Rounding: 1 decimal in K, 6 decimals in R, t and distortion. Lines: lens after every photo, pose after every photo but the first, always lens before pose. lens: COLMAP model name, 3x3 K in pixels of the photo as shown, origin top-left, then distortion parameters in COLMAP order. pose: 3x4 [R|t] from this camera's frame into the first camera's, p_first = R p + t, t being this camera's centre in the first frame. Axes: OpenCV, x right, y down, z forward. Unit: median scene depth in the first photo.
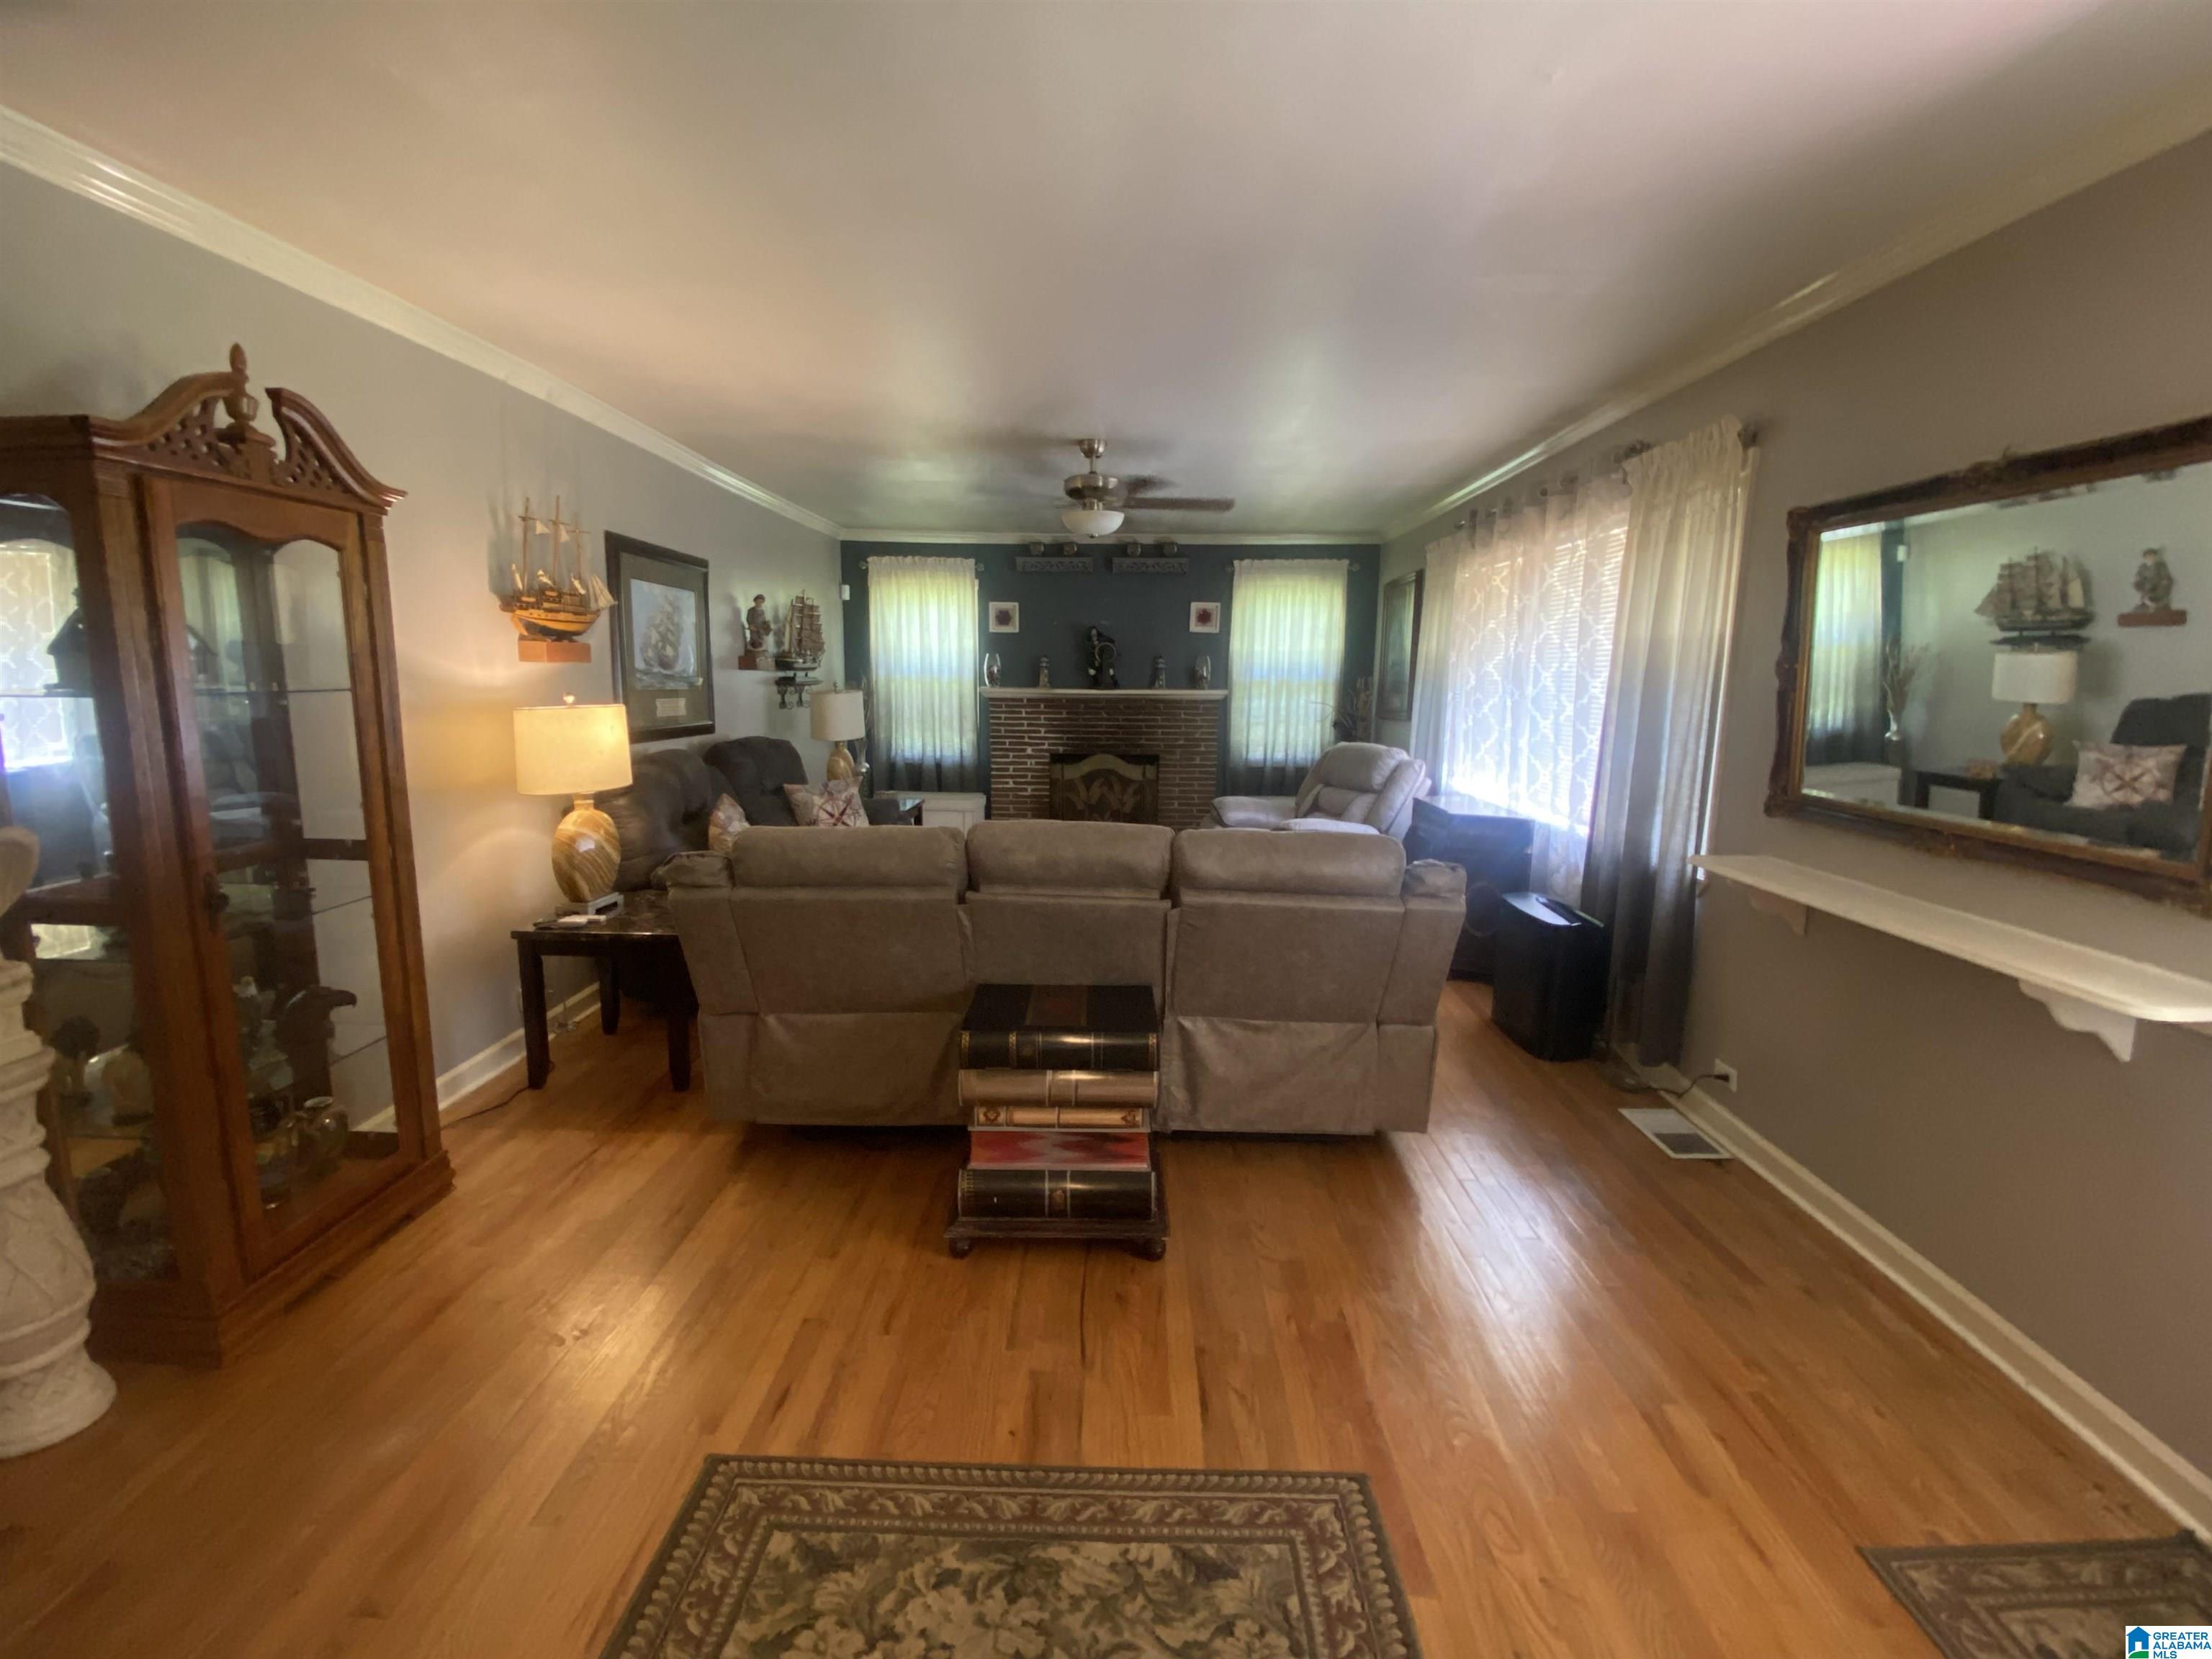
lens RADIAL K [[960.1, 0, 1097.6], [0, 960.1, 838.3], [0, 0, 1]] dist [0.038469, -0.044547]
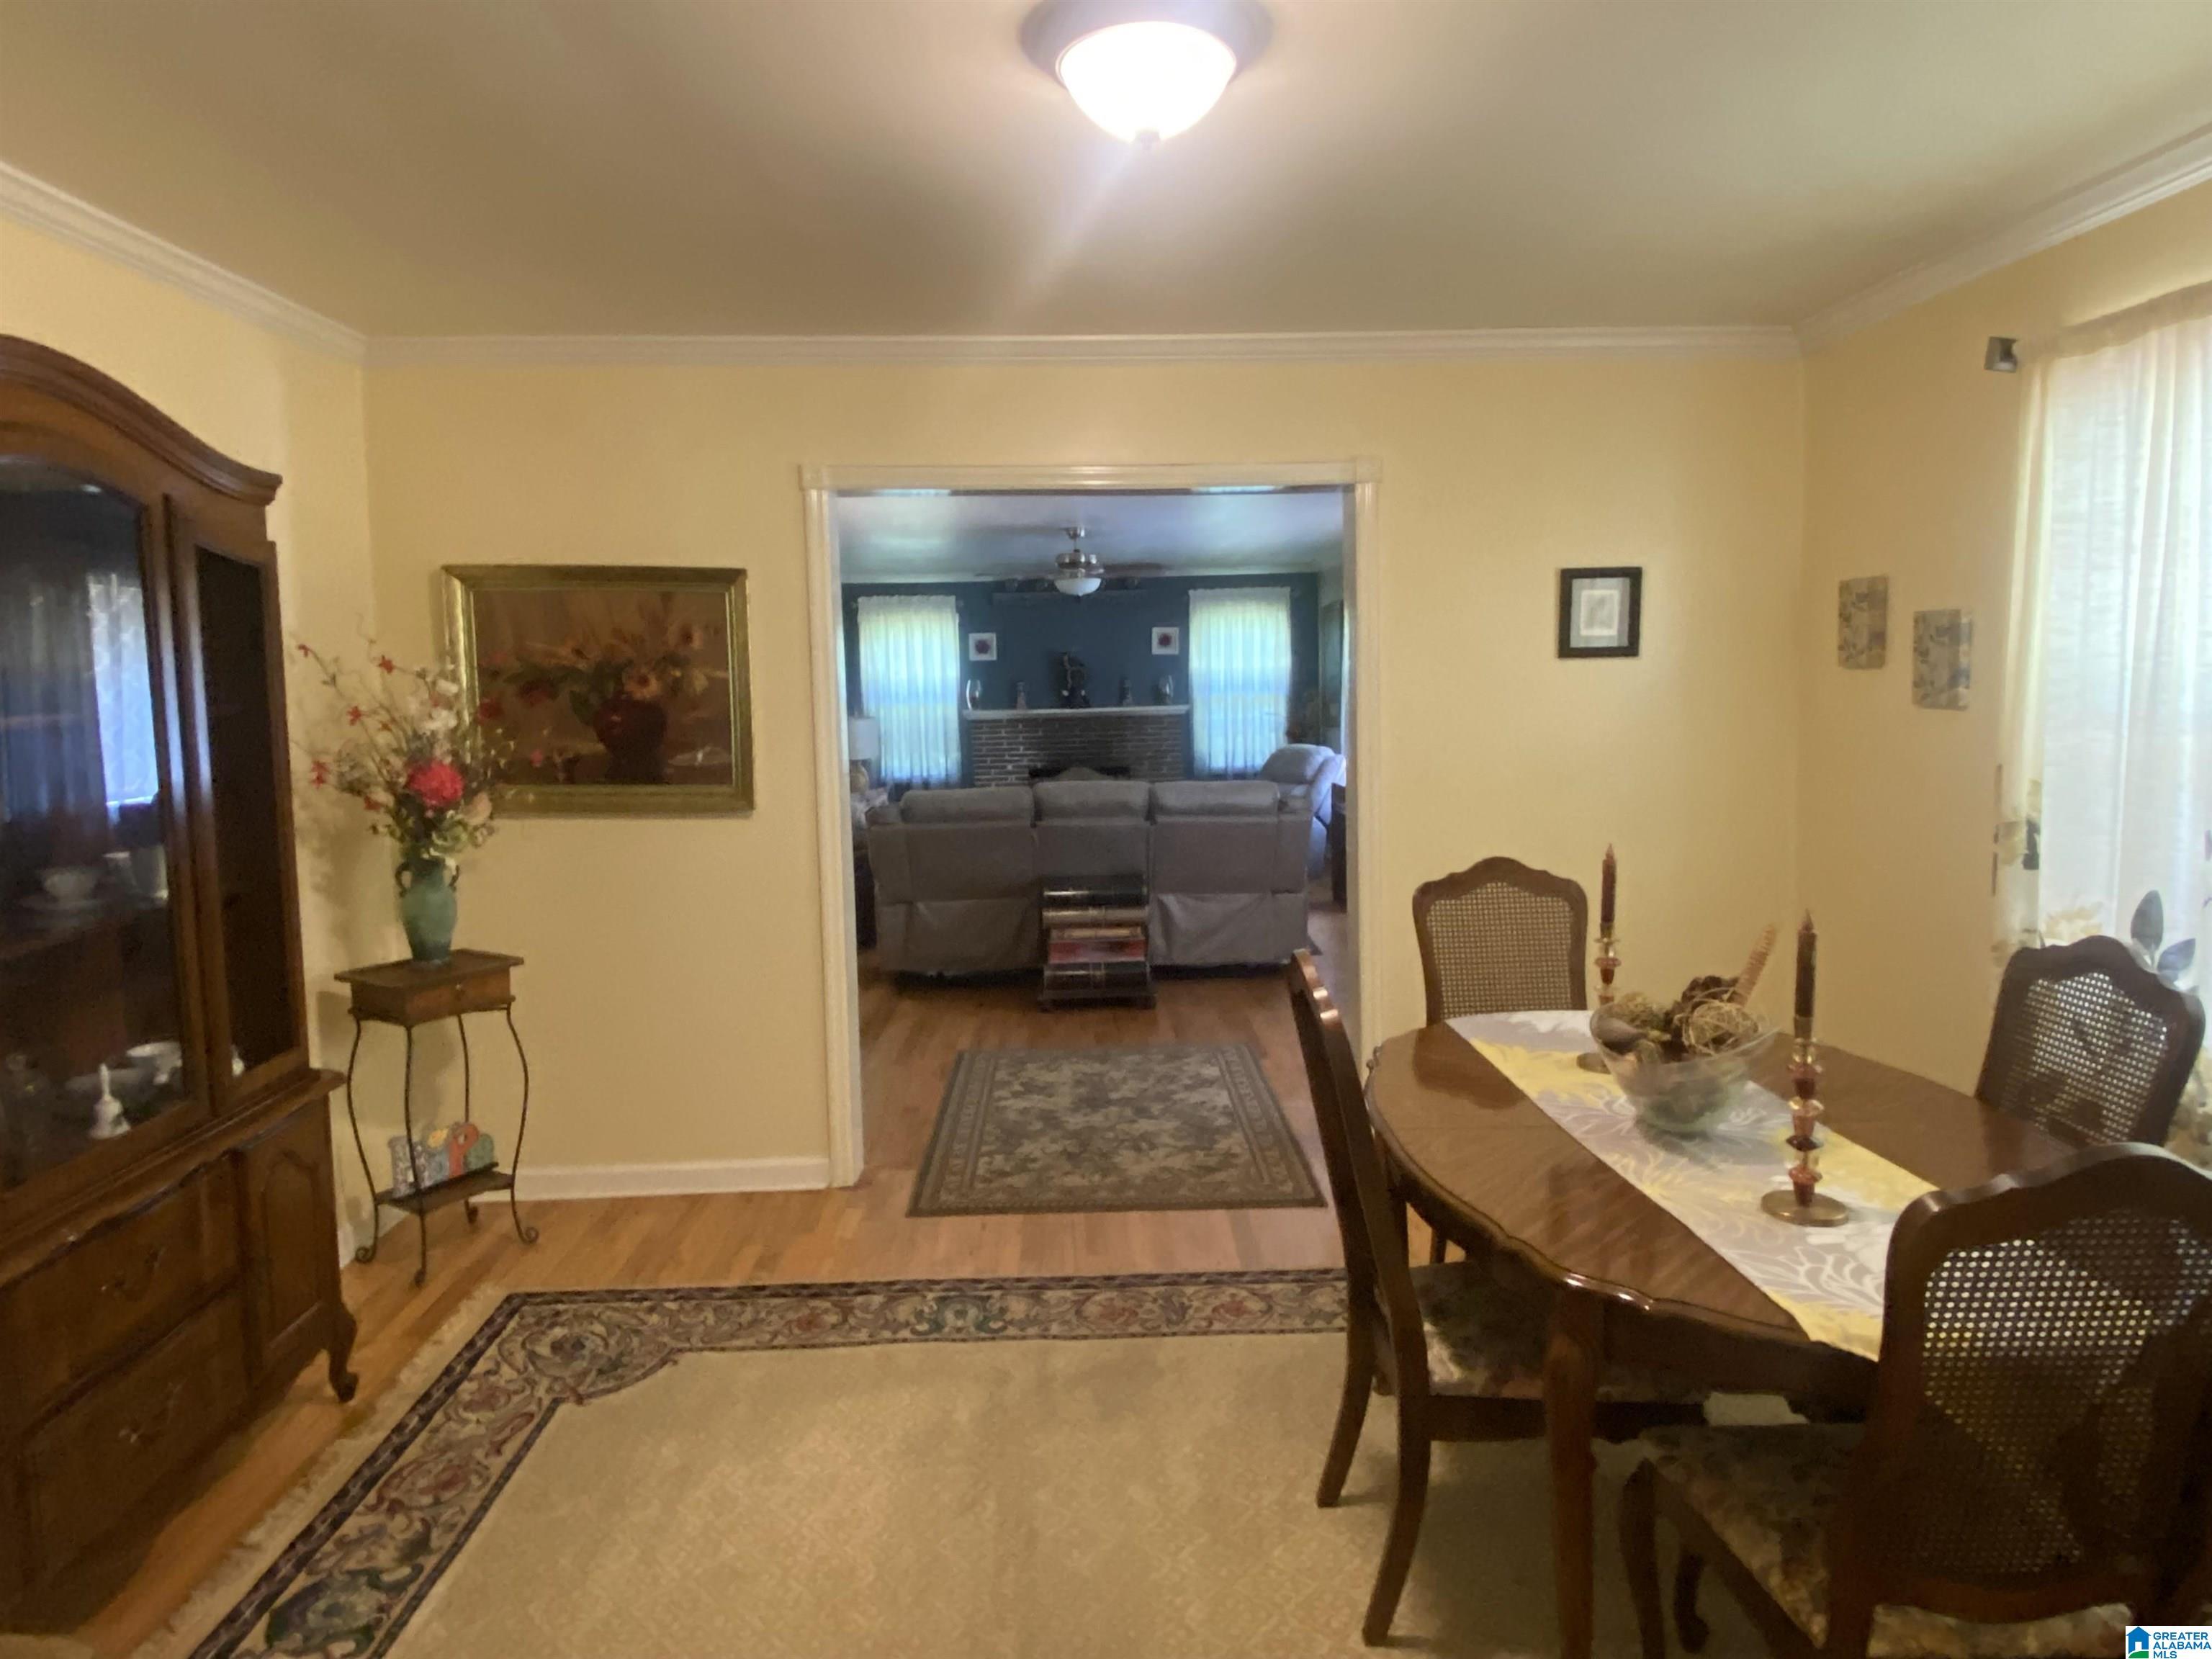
lens RADIAL K [[1323.6, 0, 1096.2], [0, 1323.6, 818.9], [0, 0, 1]] dist [0.040613, -0.042809]
pose [[0.998054, -0.040028, 0.047806, -0.052633], [0.043375, 0.996521, -0.071166, 0.085323], [-0.044791, 0.073101, 0.996318, -0.537631]]
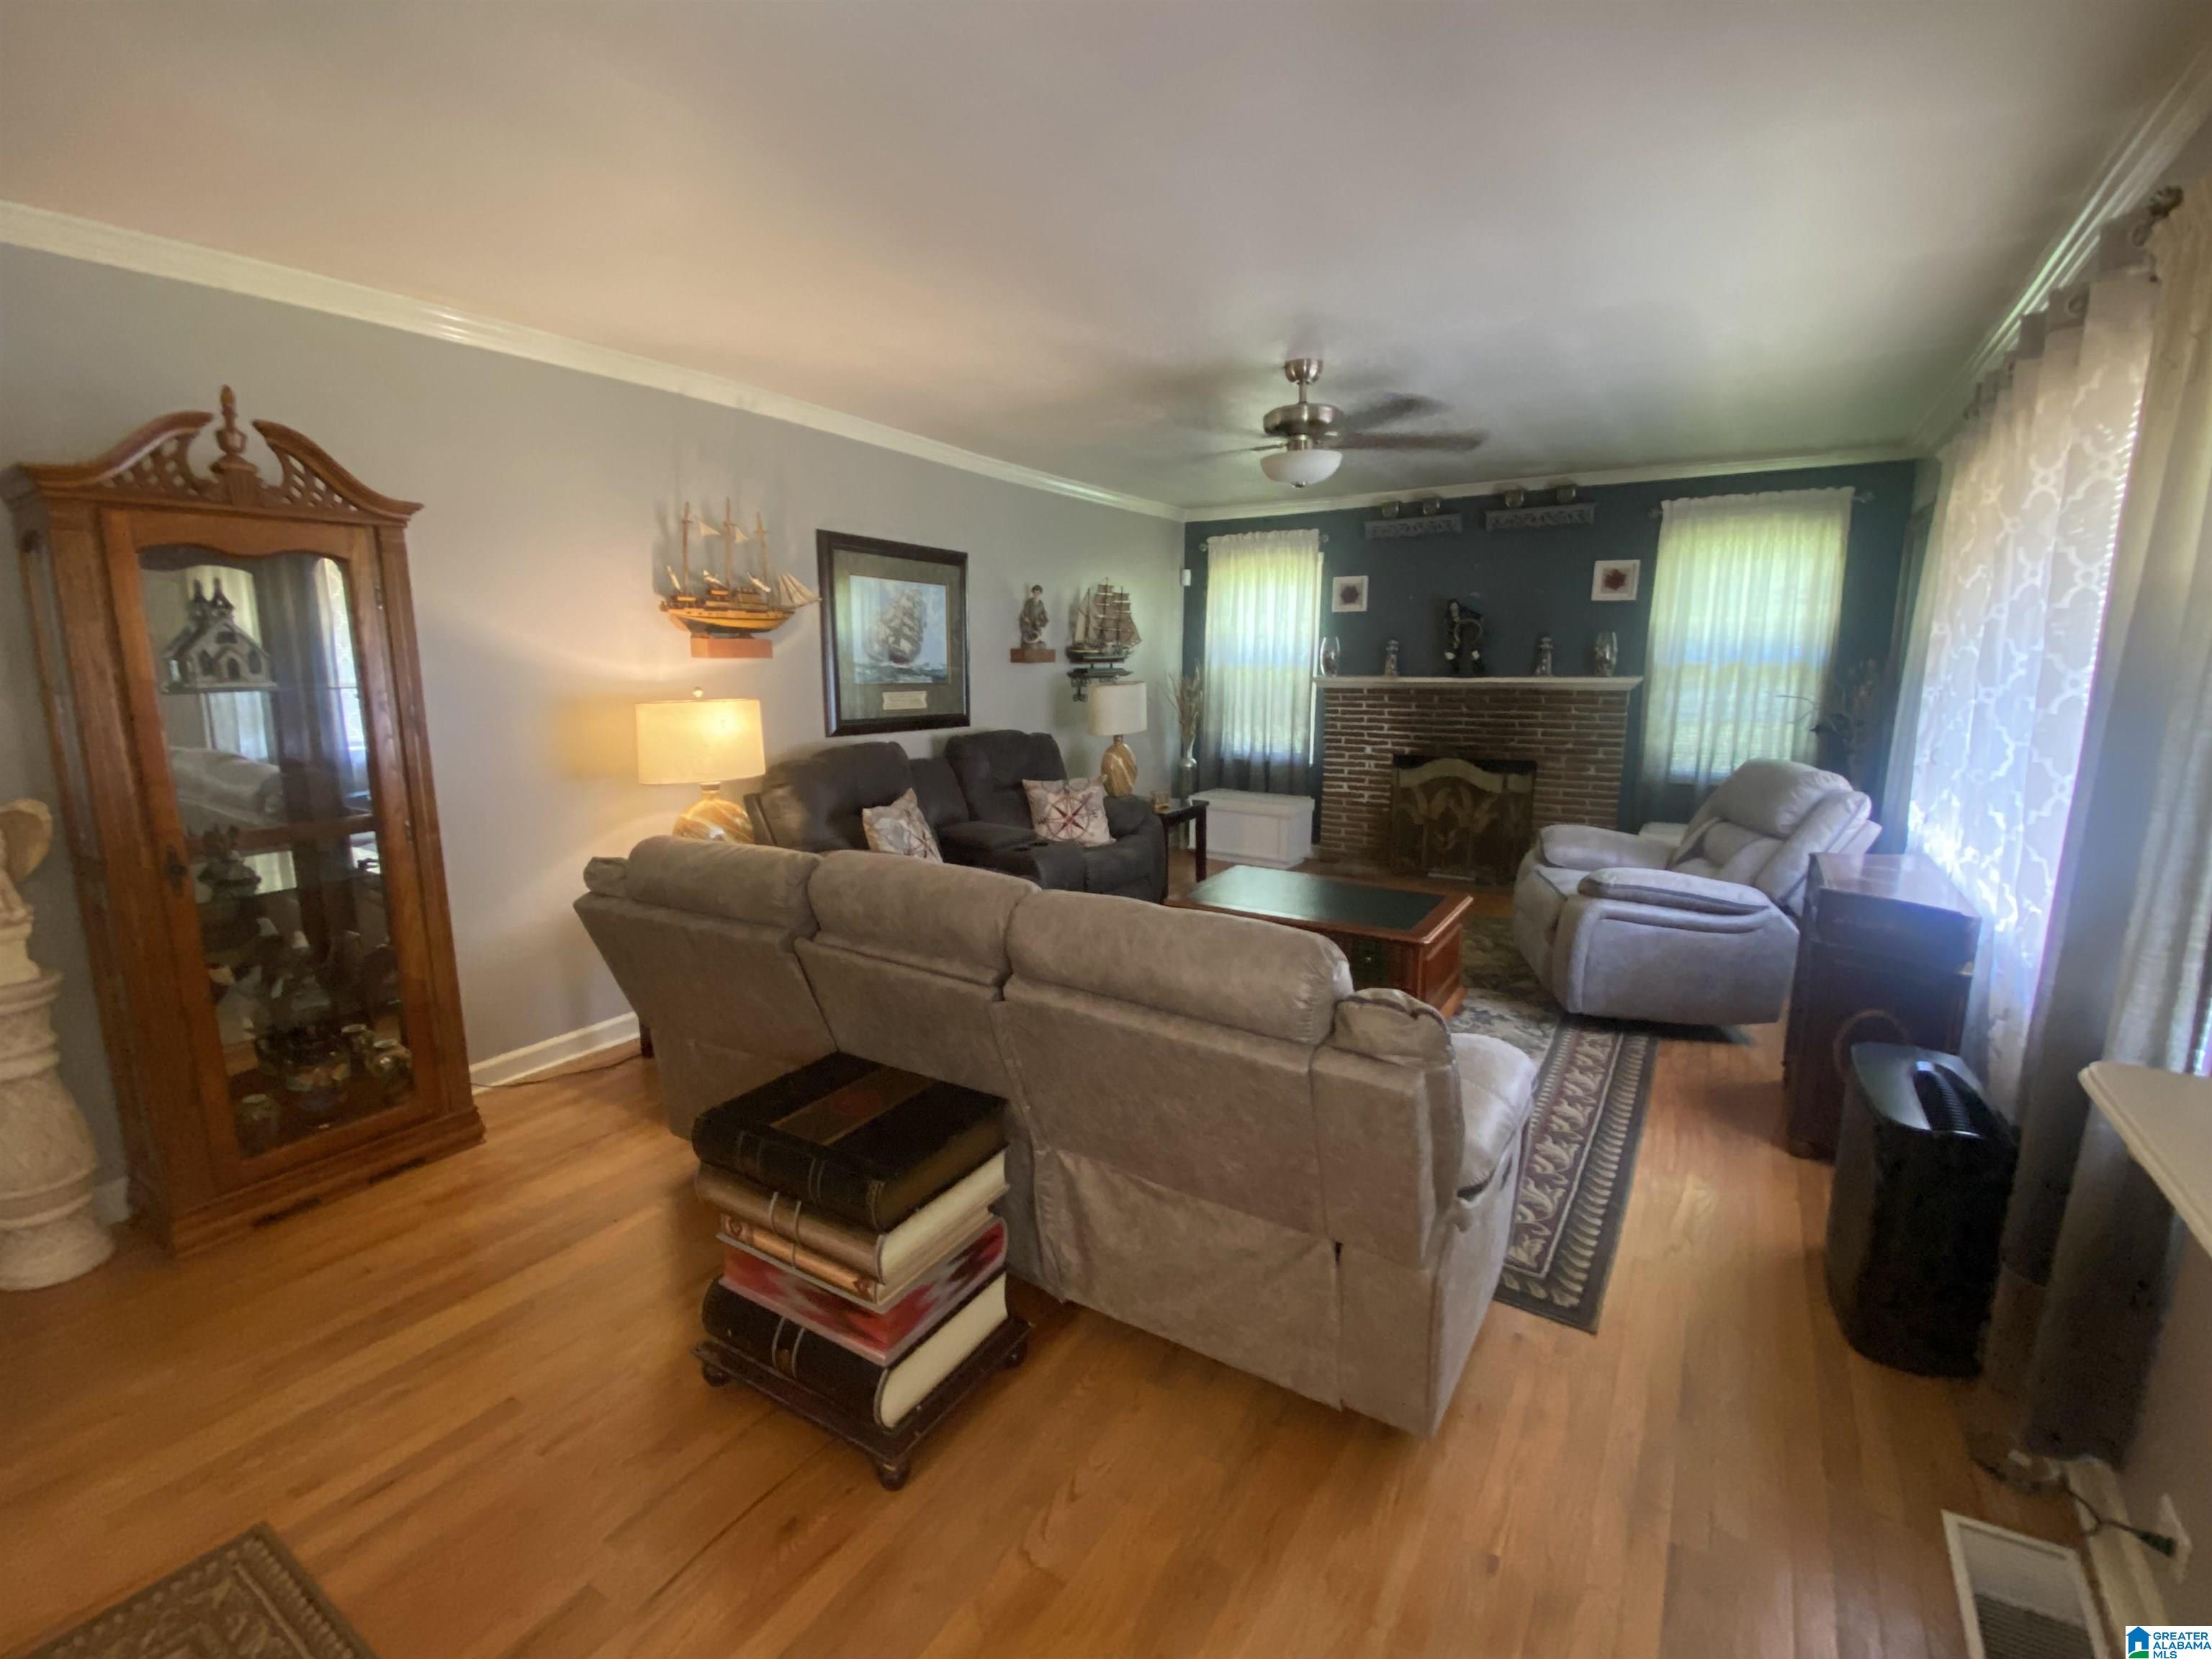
lens RADIAL K [[960.1, 0, 1097.6], [0, 960.1, 838.3], [0, 0, 1]] dist [0.038469, -0.044547]
pose [[0.857968, 0.081360, -0.507220, 0.177934], [-0.074374, 0.996649, 0.034061, -0.027250], [0.508291, 0.008501, 0.861143, 0.158042]]
